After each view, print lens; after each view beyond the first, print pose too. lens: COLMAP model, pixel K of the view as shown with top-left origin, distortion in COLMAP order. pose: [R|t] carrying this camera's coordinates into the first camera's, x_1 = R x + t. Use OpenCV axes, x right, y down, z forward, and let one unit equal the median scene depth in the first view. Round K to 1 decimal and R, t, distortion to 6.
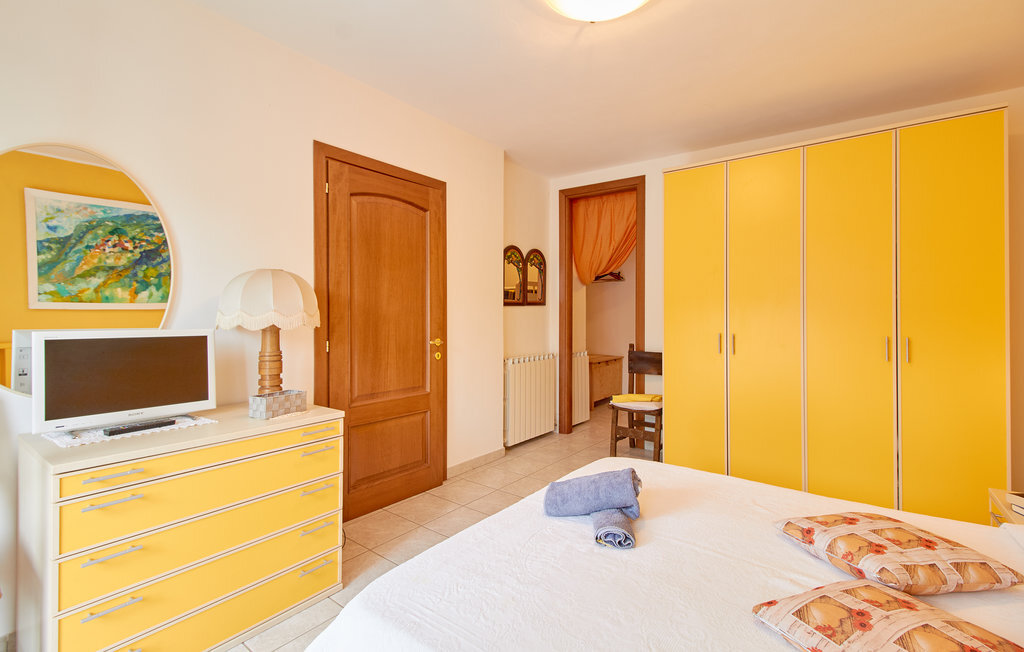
lens RADIAL K [[454.1, 0, 512.0], [0, 454.1, 326.0], [0, 0, 1]] dist [0.026962, 0.000124]
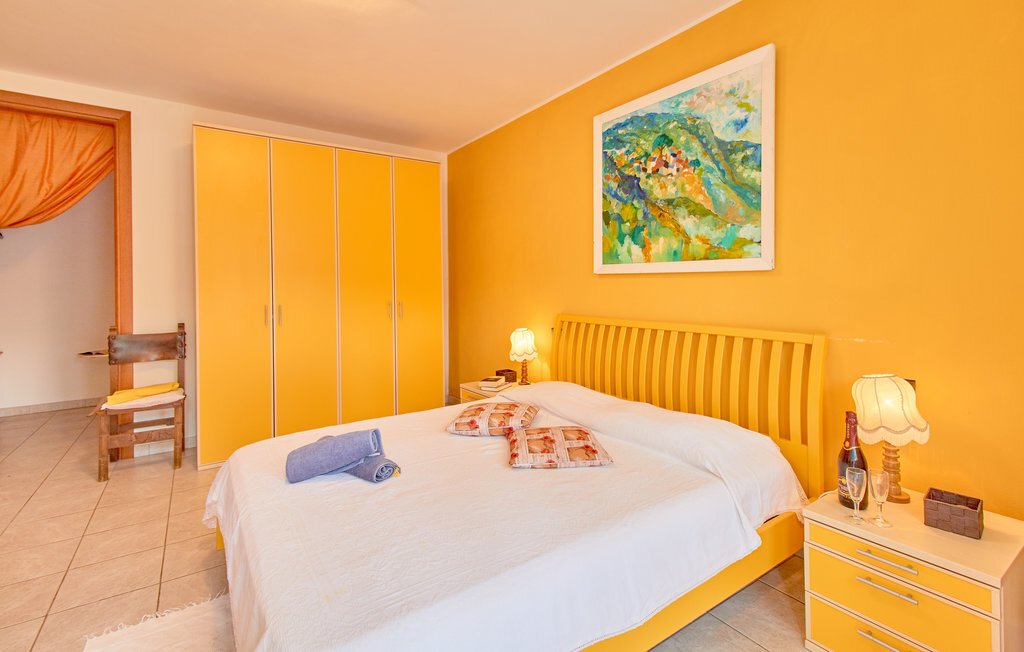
lens RADIAL K [[469.4, 0, 512.2], [0, 469.4, 288.4], [0, 0, 1]] dist [0.000087, -0.000015]
pose [[0.304894, -0.006484, 0.952364, -0.303882], [0.030587, 0.999528, -0.002987, -0.001440], [-0.951895, 0.030041, 0.304948, 0.132071]]
